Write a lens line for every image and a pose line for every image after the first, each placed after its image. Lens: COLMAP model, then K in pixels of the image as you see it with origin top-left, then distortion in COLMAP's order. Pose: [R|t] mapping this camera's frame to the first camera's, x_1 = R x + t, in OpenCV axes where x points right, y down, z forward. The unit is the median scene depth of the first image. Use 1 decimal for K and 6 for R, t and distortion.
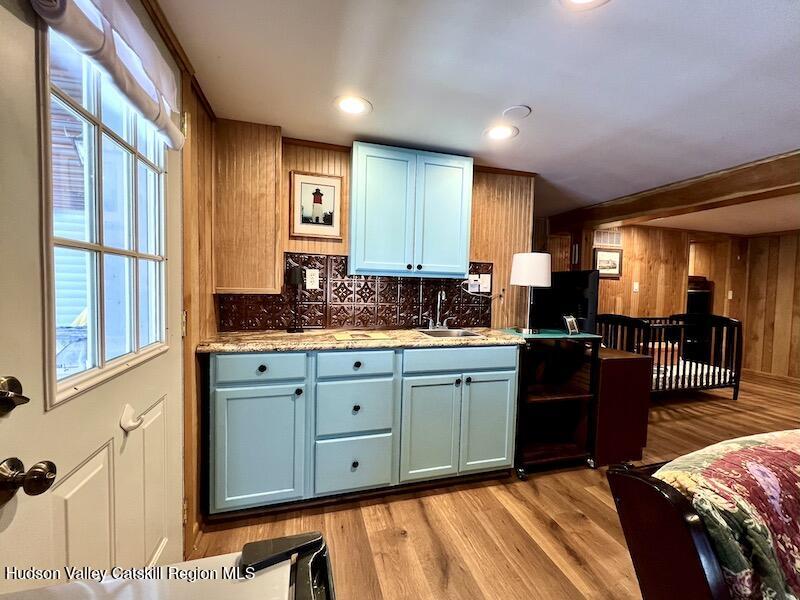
lens RADIAL K [[325.4, 0, 400.0], [0, 325.4, 300.0], [0, 0, 1]] dist [-0.000151, -0.000034]
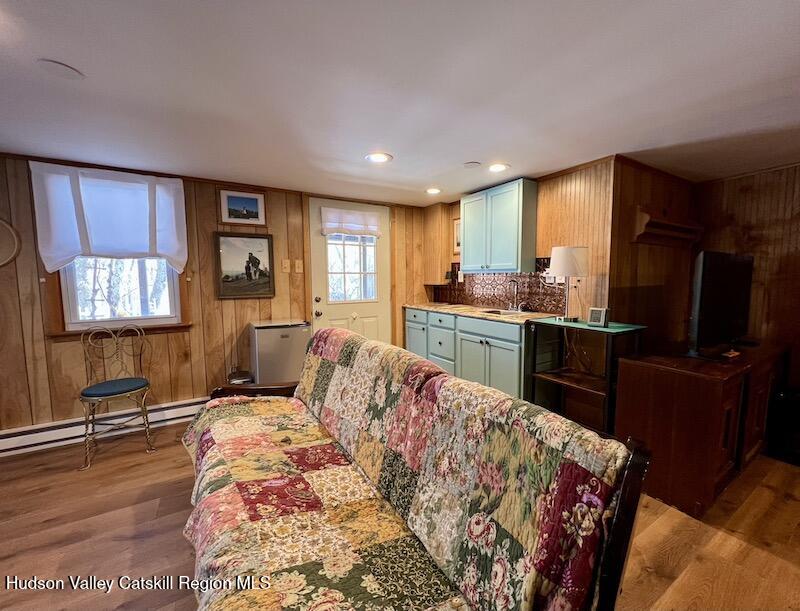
lens RADIAL K [[328.8, 0, 407.9], [0, 328.8, 304.0], [0, 0, 1]] dist [-0.000603, -0.000090]
pose [[0.283076, 0.053168, -0.957623, 1.440827], [-0.029152, 0.998478, 0.046819, 0.010681], [0.958654, 0.014664, 0.284195, 0.216924]]
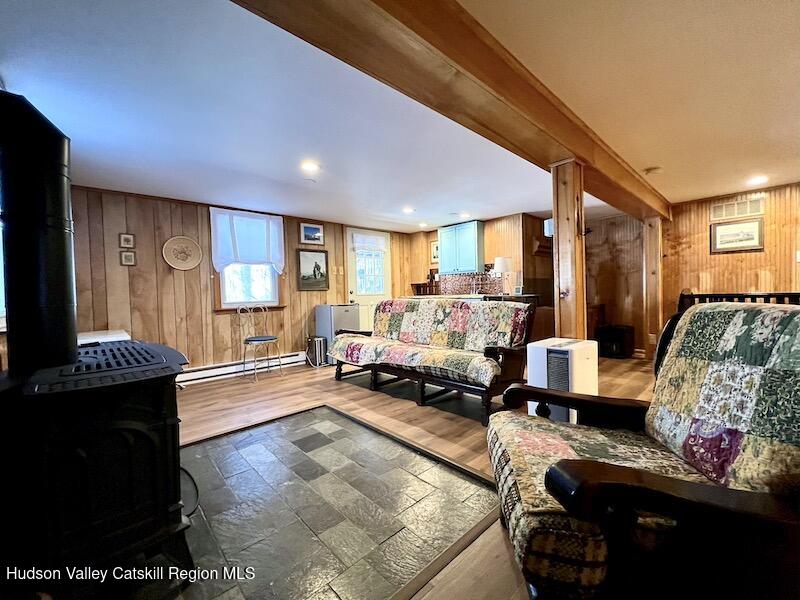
lens RADIAL K [[325.4, 0, 400.0], [0, 325.4, 300.0], [0, 0, 1]] dist [-0.000151, -0.000034]
pose [[0.456701, -0.013693, -0.889515, 2.172313], [-0.002962, 0.999853, -0.016912, 0.187443], [0.889615, 0.010359, 0.456594, -0.593887]]
